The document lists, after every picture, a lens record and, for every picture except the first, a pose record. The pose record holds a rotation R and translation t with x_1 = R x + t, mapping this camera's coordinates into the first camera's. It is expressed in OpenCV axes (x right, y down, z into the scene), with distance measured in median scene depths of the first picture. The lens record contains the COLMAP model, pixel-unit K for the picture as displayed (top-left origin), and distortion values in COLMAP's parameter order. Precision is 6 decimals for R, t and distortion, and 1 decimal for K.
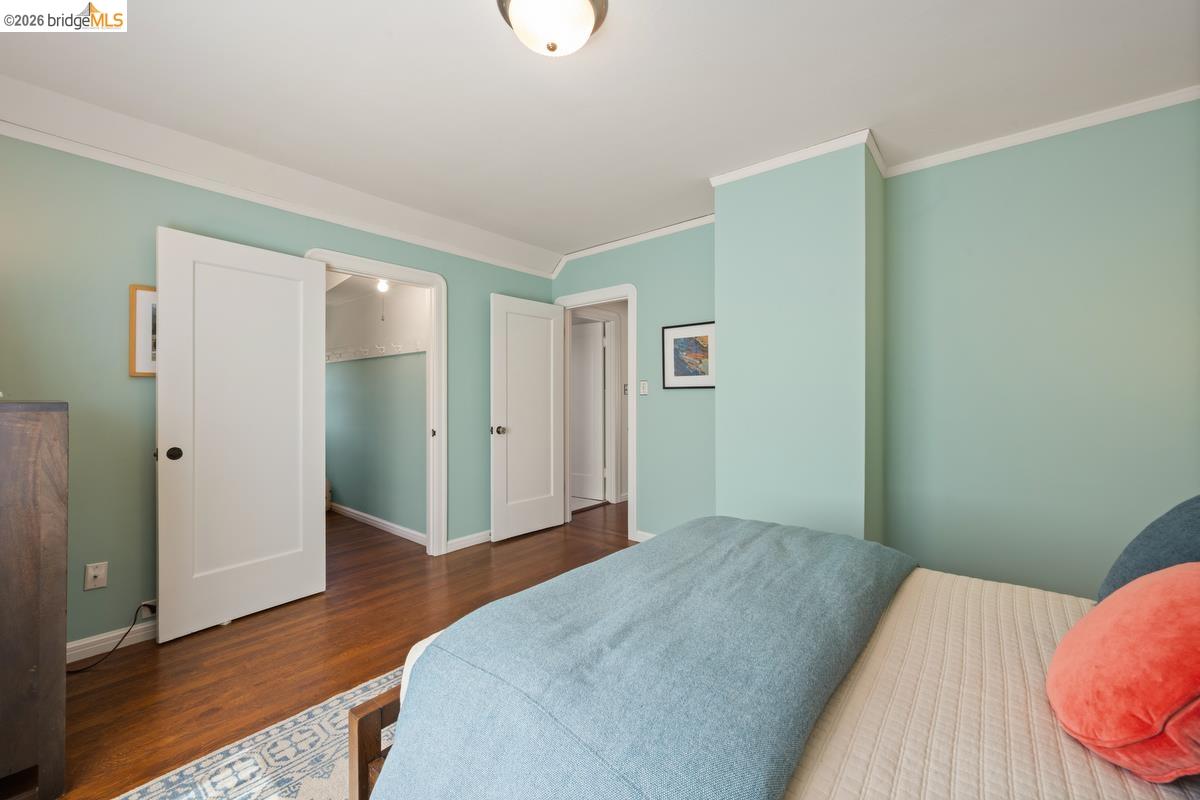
lens RADIAL K [[476.0, 0, 600.0], [0, 476.0, 396.1], [0, 0, 1]] dist [0.000927, 0.000015]
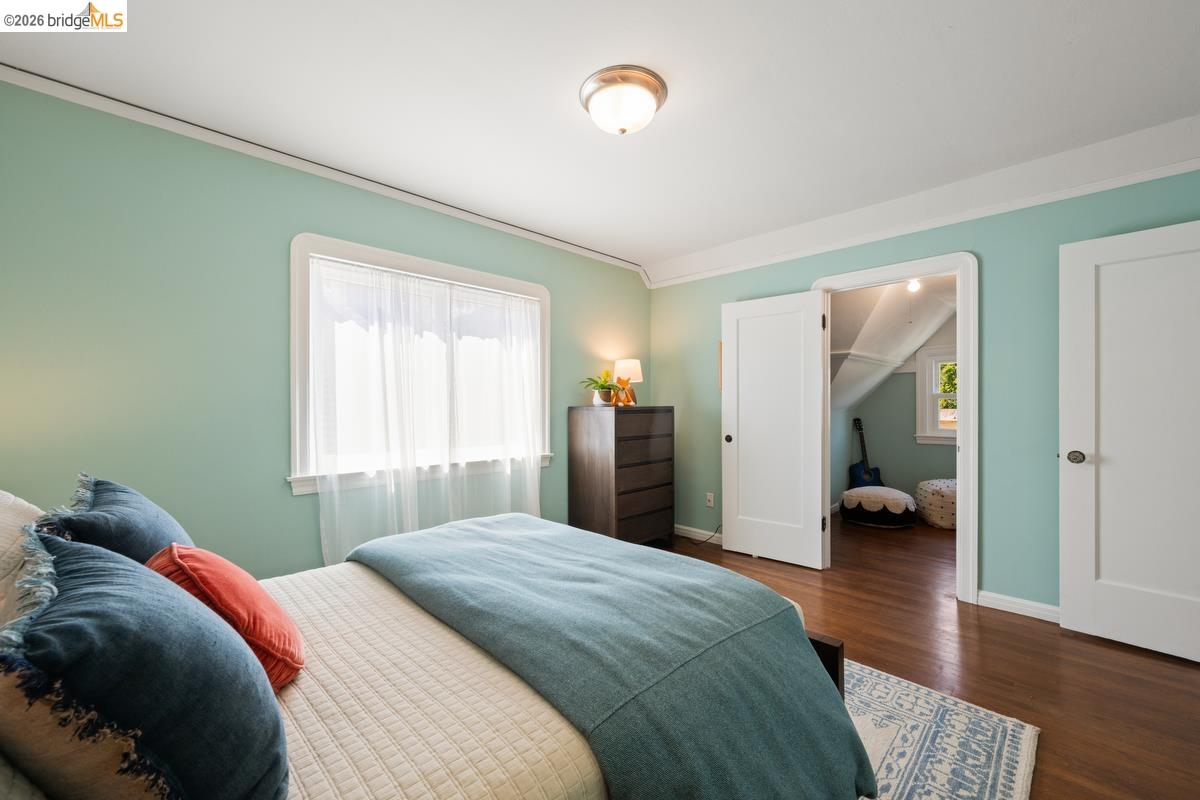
lens RADIAL K [[473.1, 0, 604.2], [0, 473.1, 406.7], [0, 0, 1]] dist [0.001065, -0.000032]
pose [[-0.083913, 0.007963, -0.996441, 0.735887], [0.002604, 0.999966, 0.007772, -0.003831], [0.996470, -0.001943, -0.083931, 0.665091]]
